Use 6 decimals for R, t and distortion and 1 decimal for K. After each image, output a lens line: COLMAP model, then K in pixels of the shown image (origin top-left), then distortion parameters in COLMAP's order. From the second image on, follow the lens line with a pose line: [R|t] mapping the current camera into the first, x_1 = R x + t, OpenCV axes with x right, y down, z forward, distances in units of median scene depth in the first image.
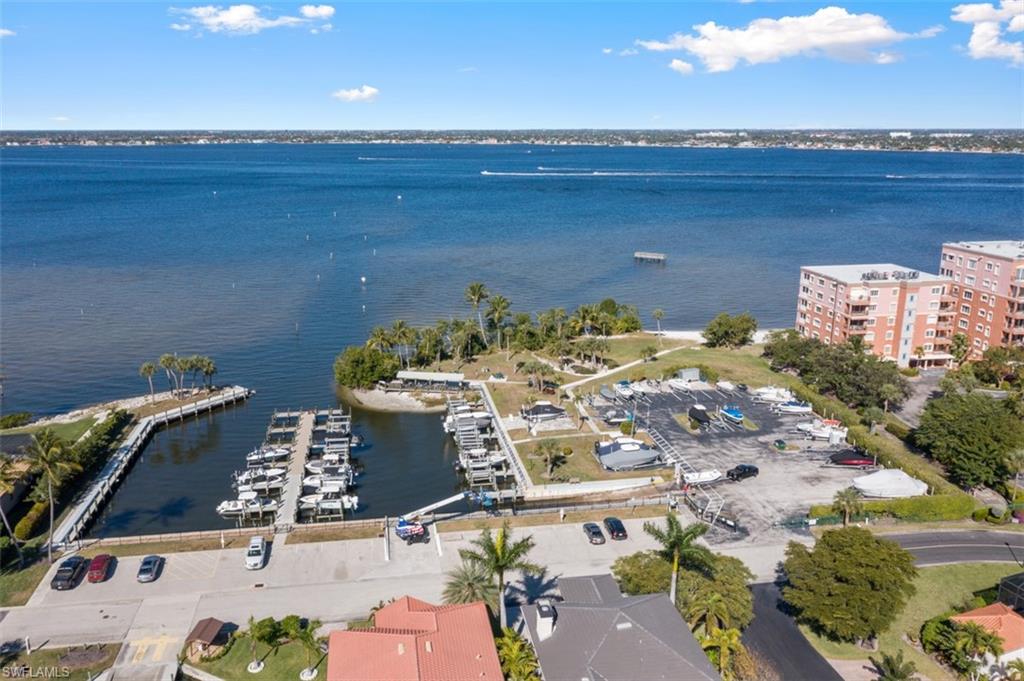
lens RADIAL K [[777.9, 0, 504.2], [0, 777.9, 343.1], [0, 0, 1]] dist [-0.000146, 0.002853]
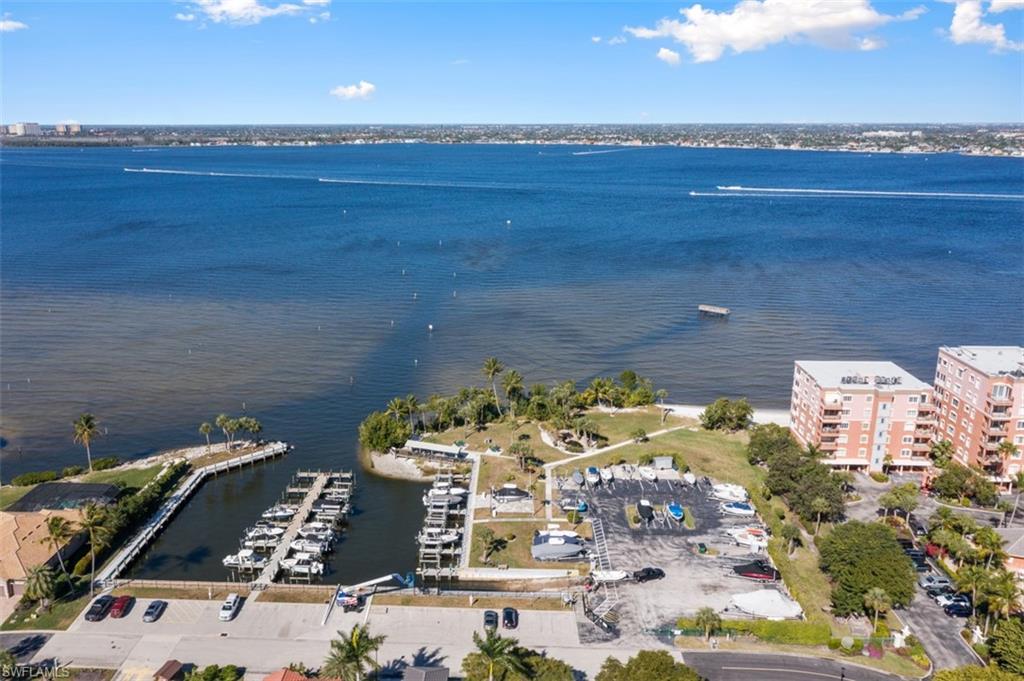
lens RADIAL K [[796.7, 0, 497.4], [0, 796.7, 336.7], [0, 0, 1]] dist [-0.003042, 0.000488]
pose [[0.978558, 0.048021, -0.200296, 0.249693], [-0.047467, 0.998844, 0.007569, -0.146986], [0.200428, 0.002101, 0.979706, -0.154287]]
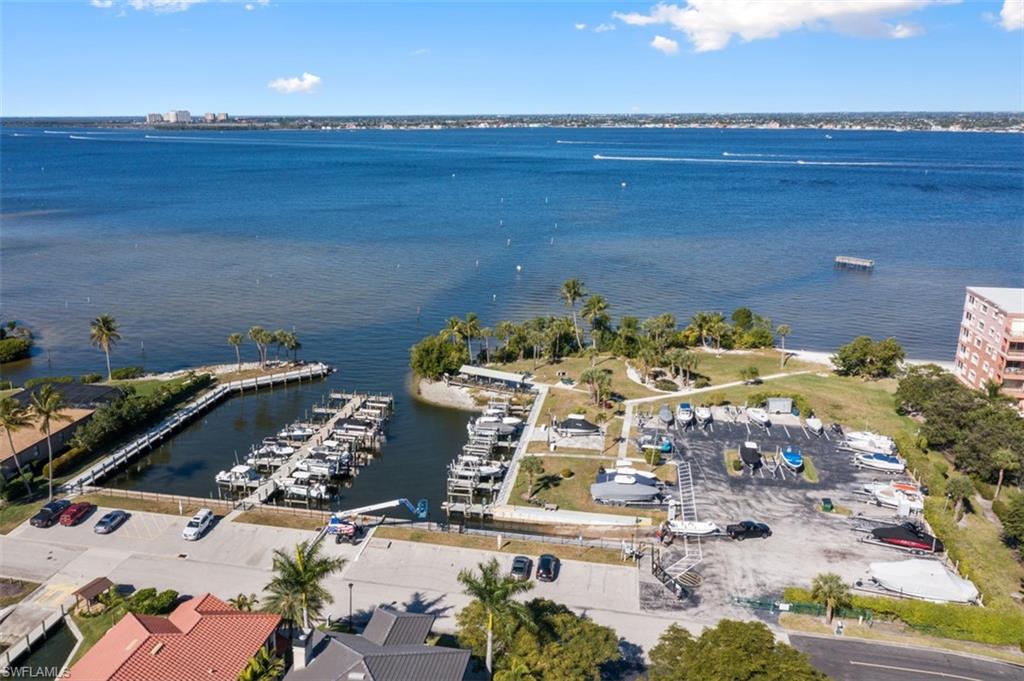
lens RADIAL K [[796.7, 0, 497.4], [0, 796.7, 336.7], [0, 0, 1]] dist [-0.003042, 0.000488]
pose [[0.933984, 0.091784, -0.345325, 0.269562], [-0.089789, 0.995722, 0.021807, -0.027434], [0.345849, 0.010639, 0.938230, 0.089343]]
